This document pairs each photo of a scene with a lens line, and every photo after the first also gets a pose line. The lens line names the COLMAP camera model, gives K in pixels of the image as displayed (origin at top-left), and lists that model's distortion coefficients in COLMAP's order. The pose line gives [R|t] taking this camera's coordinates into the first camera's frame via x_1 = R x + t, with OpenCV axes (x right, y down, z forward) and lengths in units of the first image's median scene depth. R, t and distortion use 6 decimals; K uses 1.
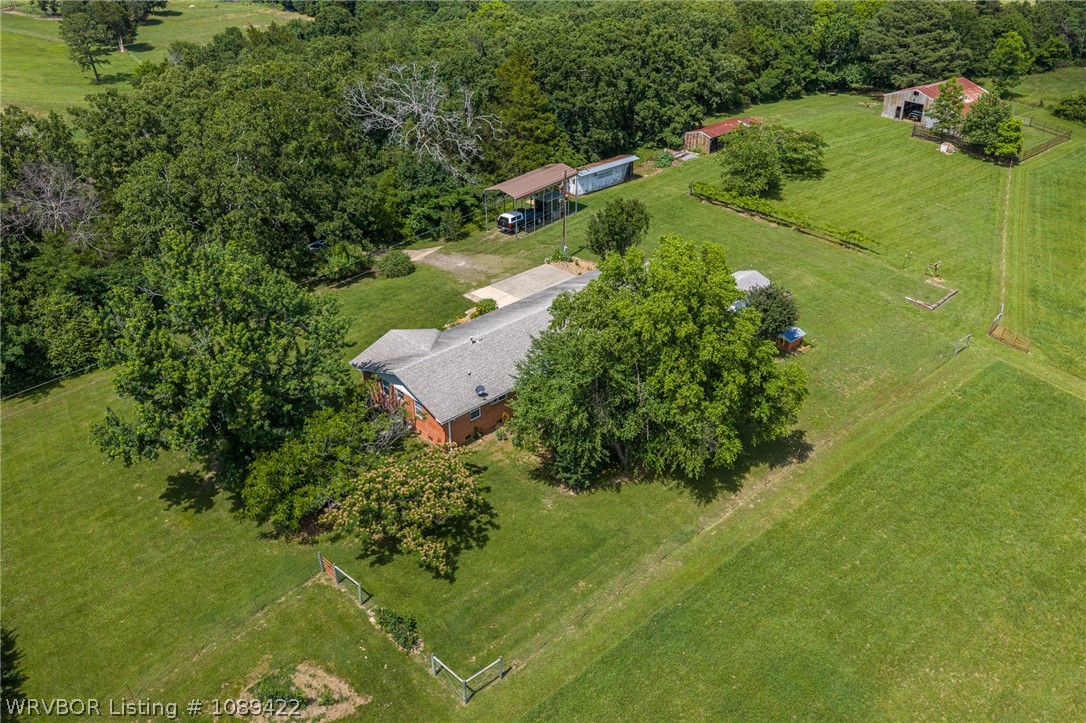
lens RADIAL K [[898.9, 0, 543.0], [0, 898.9, 361.5], [0, 0, 1]] dist [0.004902, -0.019541]
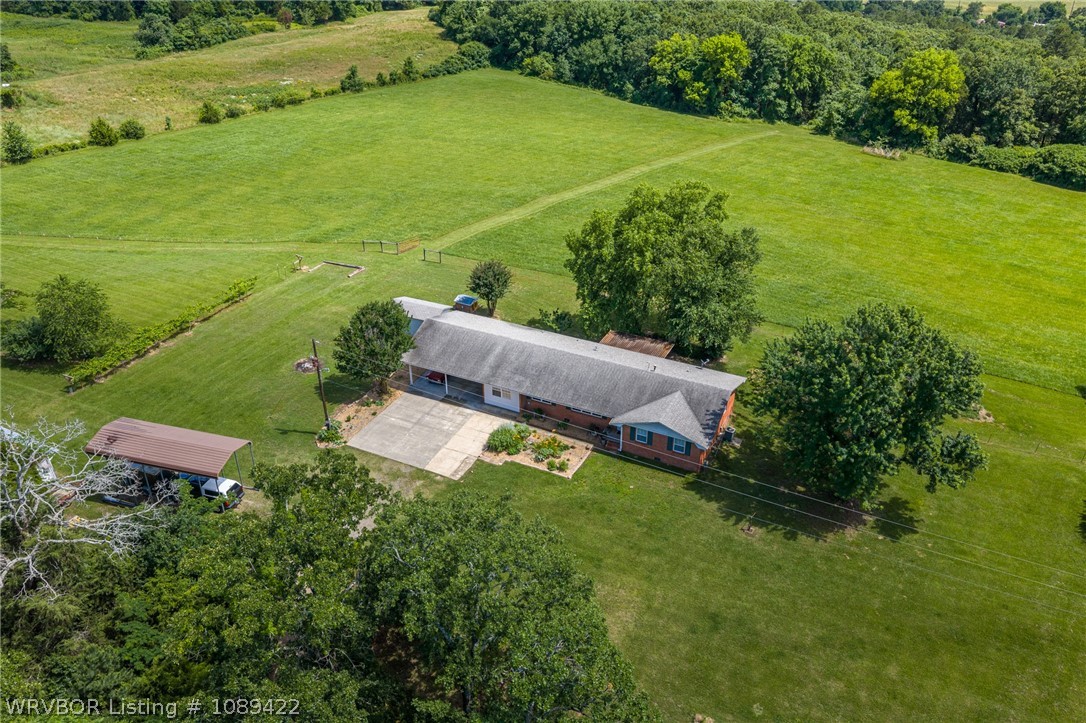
lens RADIAL K [[898.9, 0, 543.0], [0, 898.9, 361.5], [0, 0, 1]] dist [0.004902, -0.019541]
pose [[-0.348746, -0.476623, 0.806974, -0.630472], [0.466571, 0.658461, 0.590543, -0.513521], [-0.812827, 0.582460, -0.007258, 0.745564]]
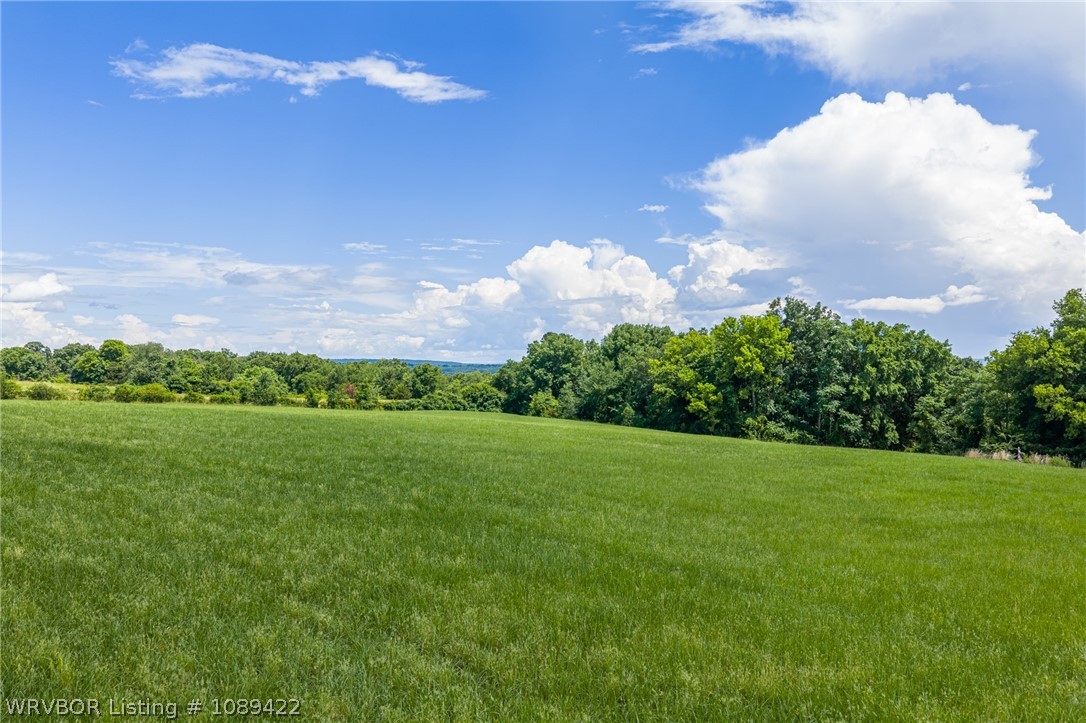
lens RADIAL K [[898.9, 0, 543.0], [0, 898.9, 361.5], [0, 0, 1]] dist [0.004902, -0.019541]
pose [[-0.031448, 0.009768, 0.999458, -0.091643], [0.493106, 0.869941, 0.007013, 0.222784], [-0.869401, 0.493059, -0.032174, 0.334302]]
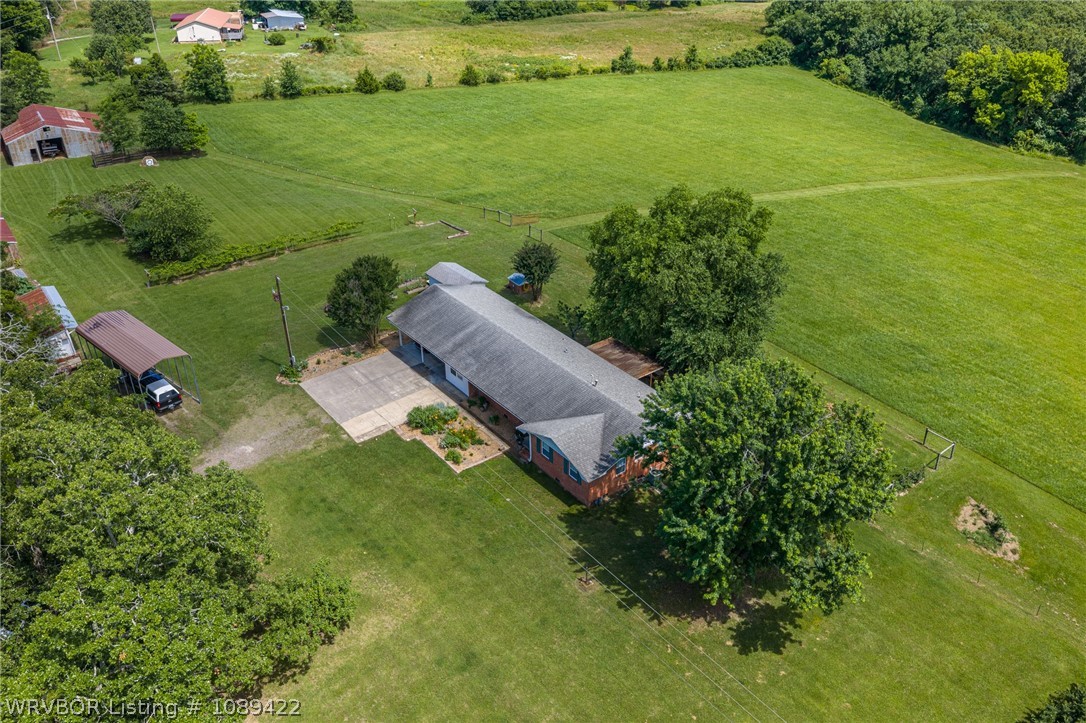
lens RADIAL K [[898.9, 0, 543.0], [0, 898.9, 361.5], [0, 0, 1]] dist [0.004902, -0.019541]
pose [[0.100547, -0.508921, 0.854921, -0.627696], [0.493951, 0.771433, 0.401128, -0.320810], [-0.863657, 0.381957, 0.328947, 0.471653]]
